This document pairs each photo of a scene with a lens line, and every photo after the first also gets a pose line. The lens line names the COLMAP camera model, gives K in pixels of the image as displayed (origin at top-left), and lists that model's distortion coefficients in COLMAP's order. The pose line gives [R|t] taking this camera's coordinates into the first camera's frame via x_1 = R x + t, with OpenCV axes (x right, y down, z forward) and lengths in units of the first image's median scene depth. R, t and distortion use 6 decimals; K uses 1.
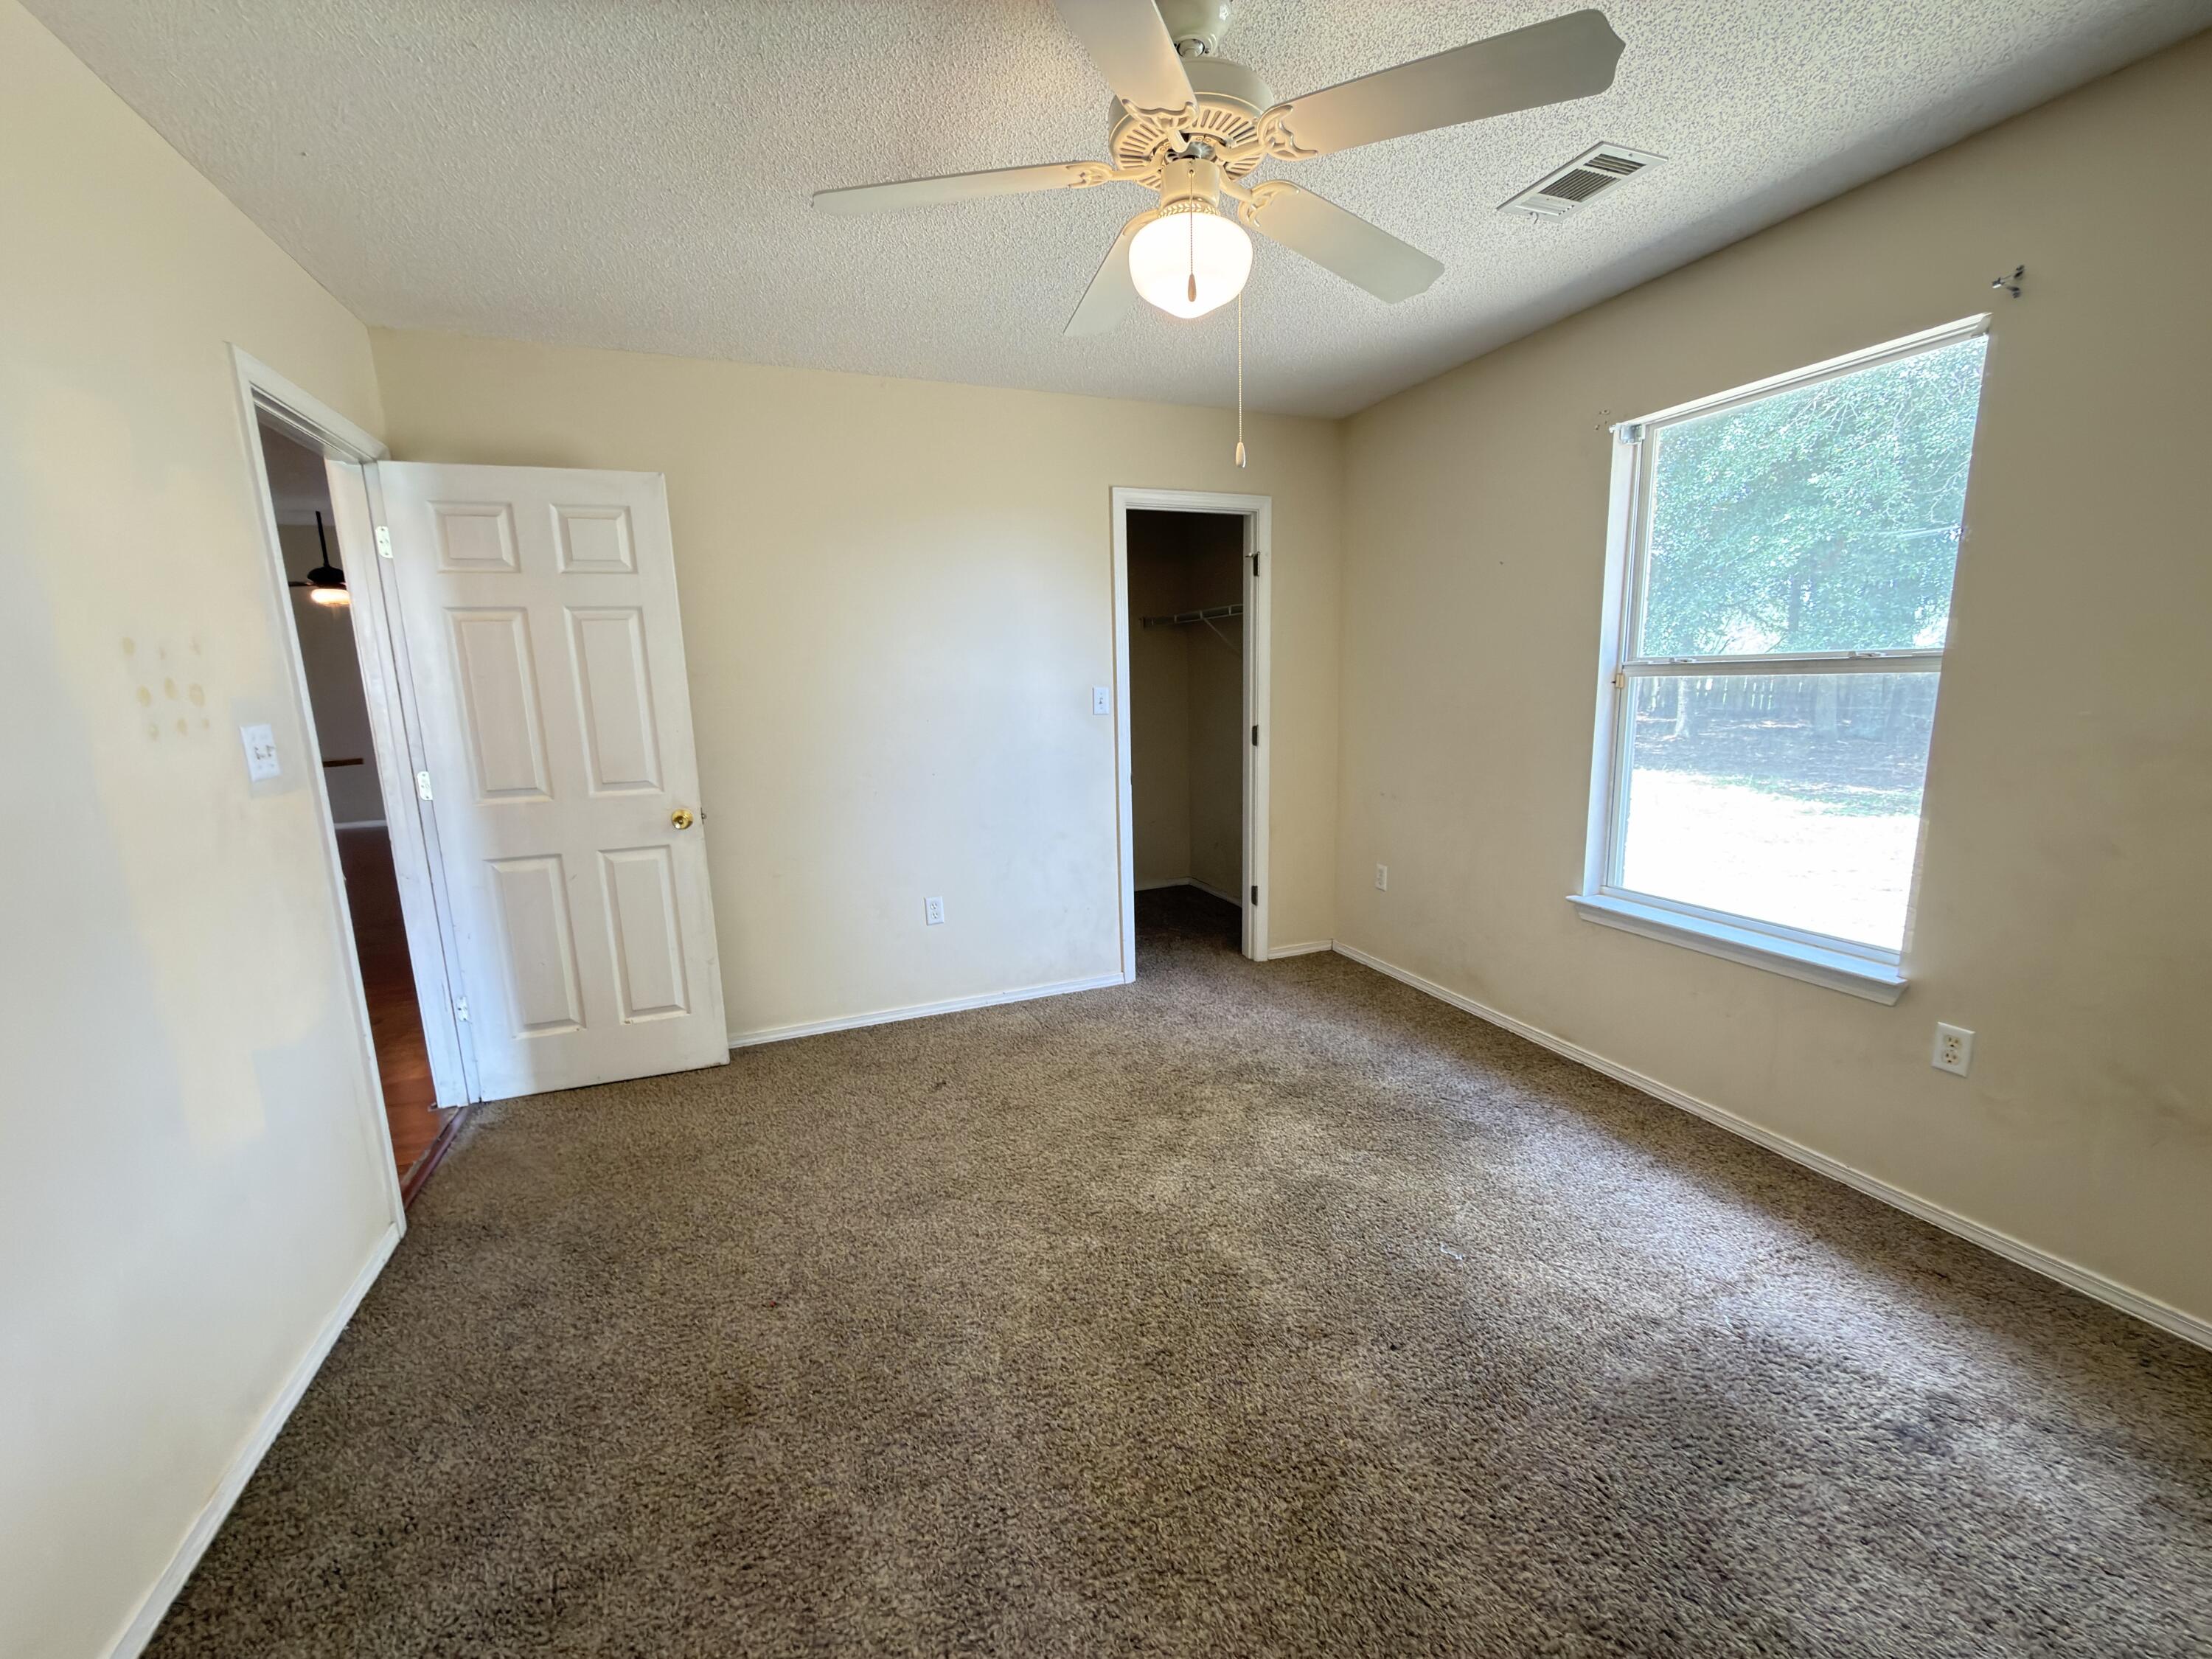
lens RADIAL K [[878.4, 0, 1107.8], [0, 878.4, 834.5], [0, 0, 1]] dist [-0.002351, -0.000018]
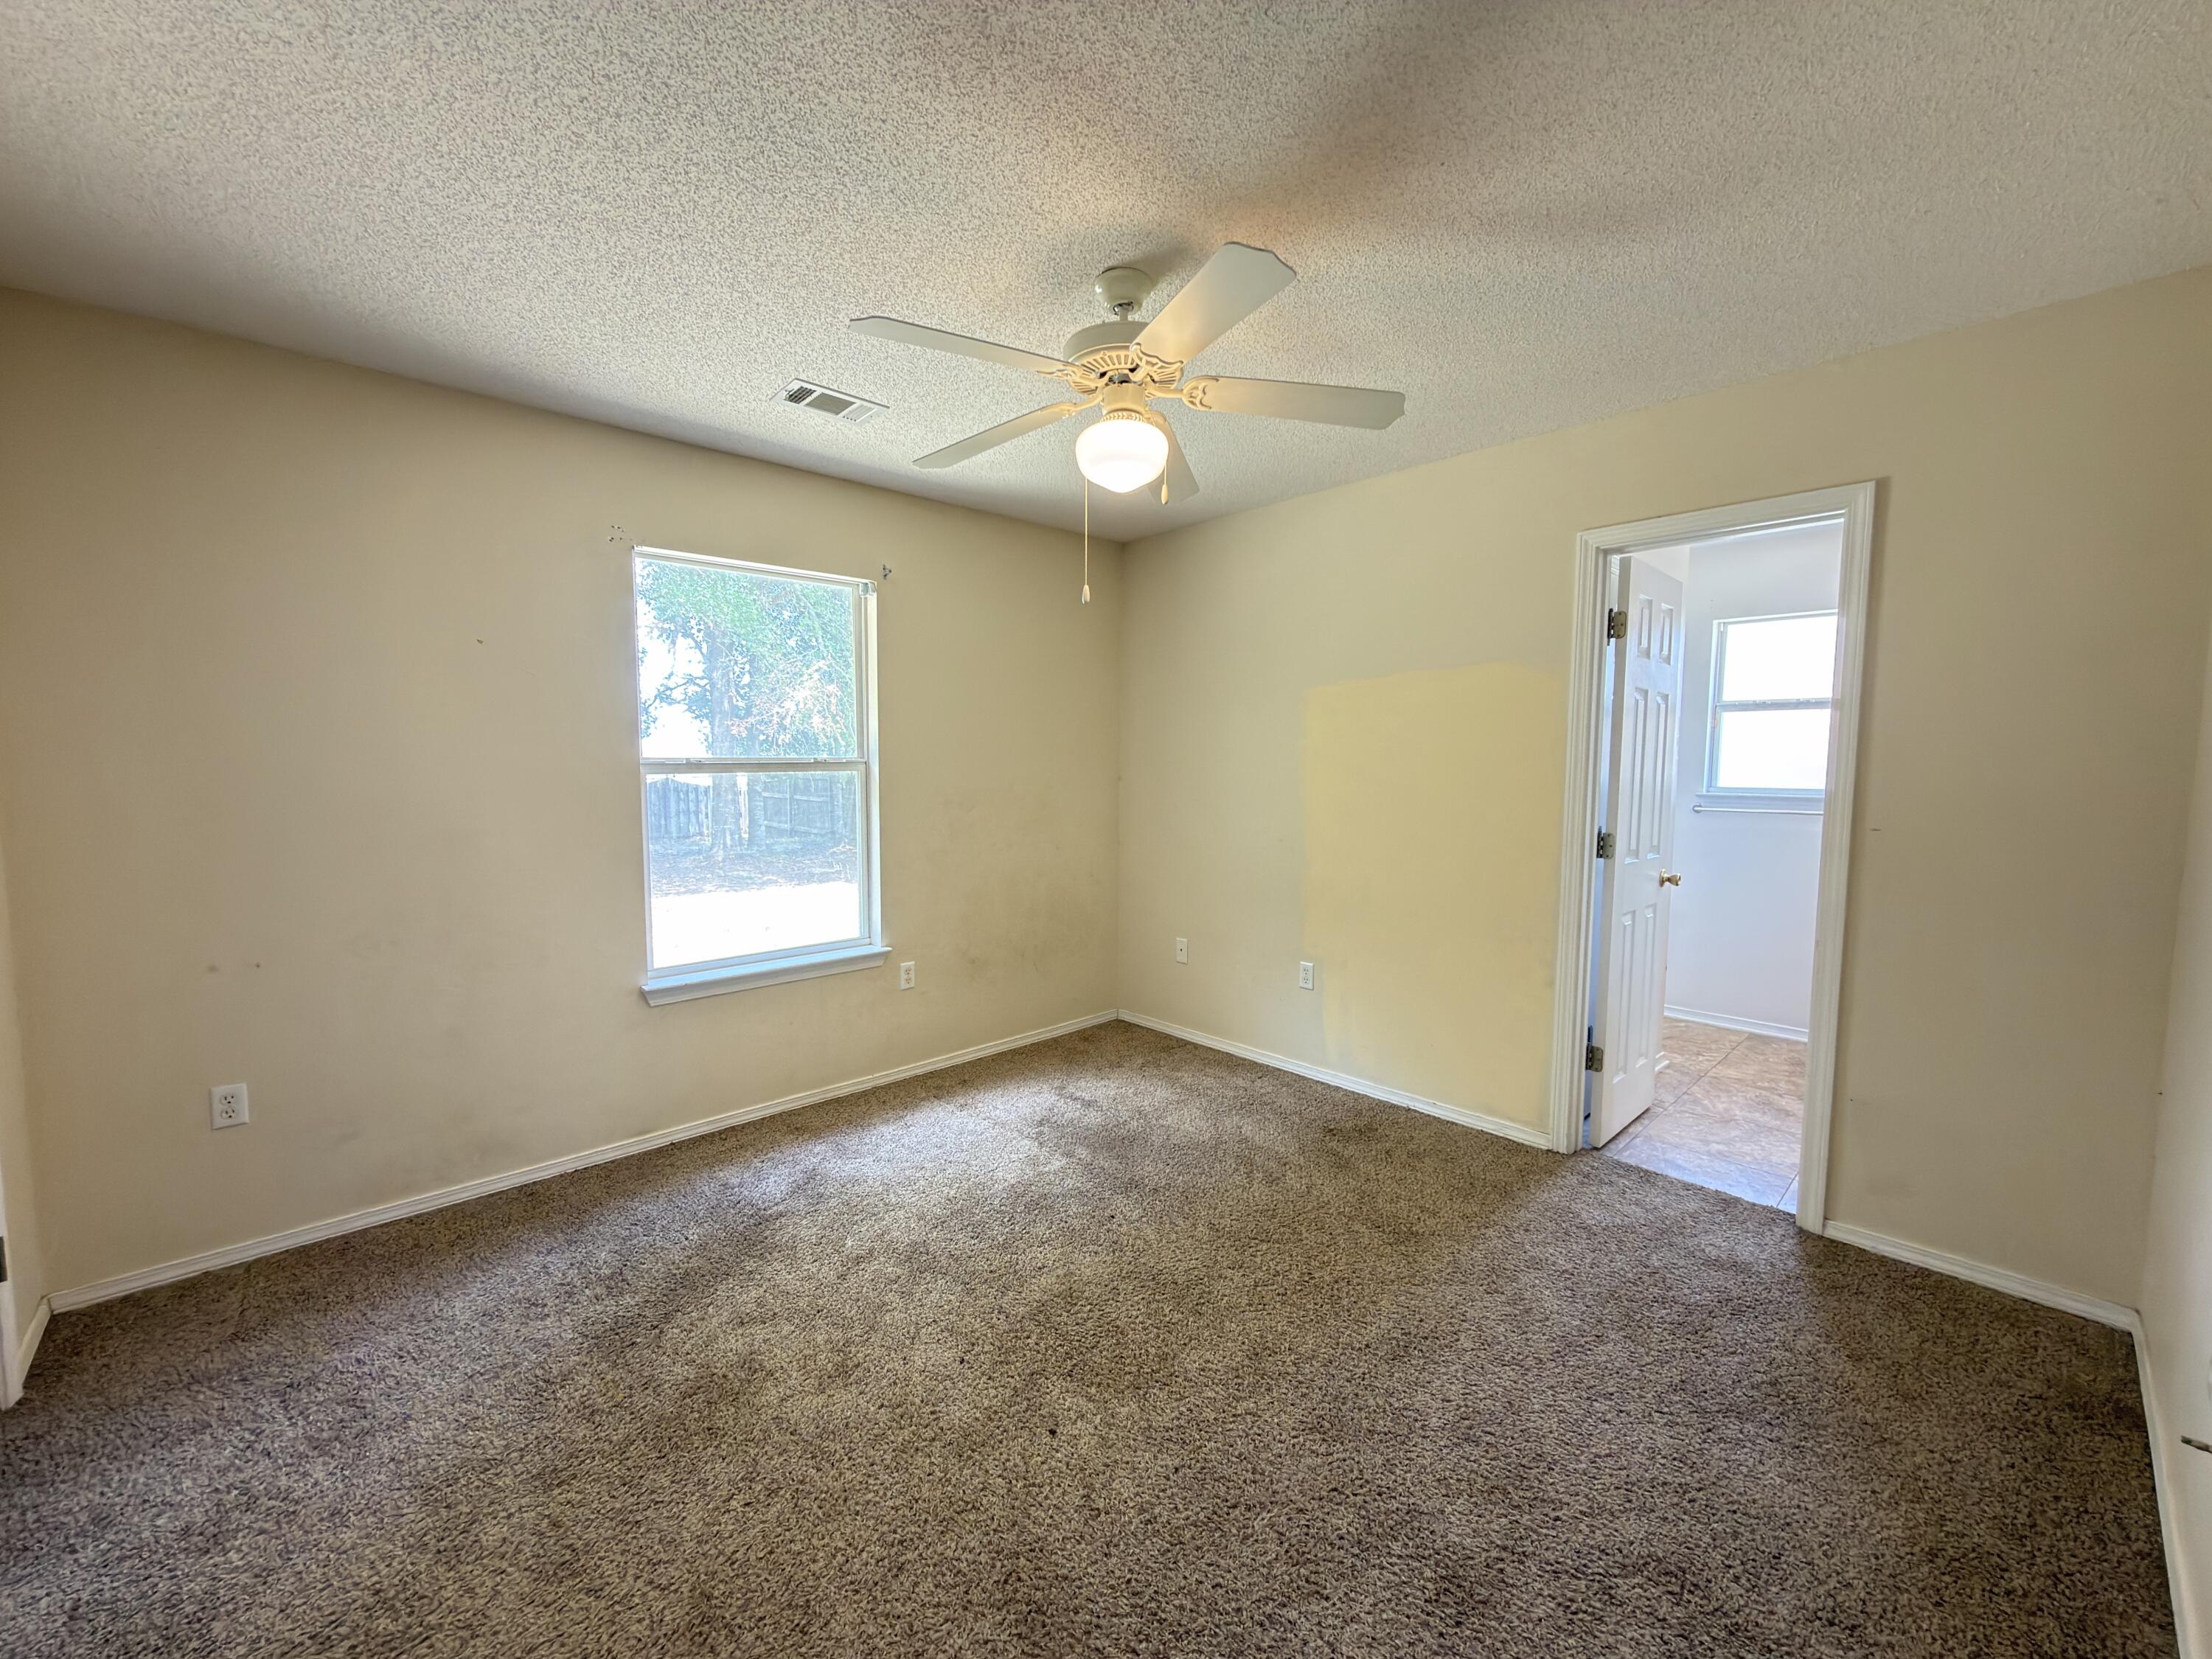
lens RADIAL K [[878.4, 0, 1107.8], [0, 878.4, 834.5], [0, 0, 1]] dist [-0.002351, -0.000018]
pose [[-0.361583, -0.049731, 0.931013, -0.685902], [0.178783, 0.976347, 0.121588, -0.148614], [-0.915038, 0.210414, -0.344139, 0.937377]]
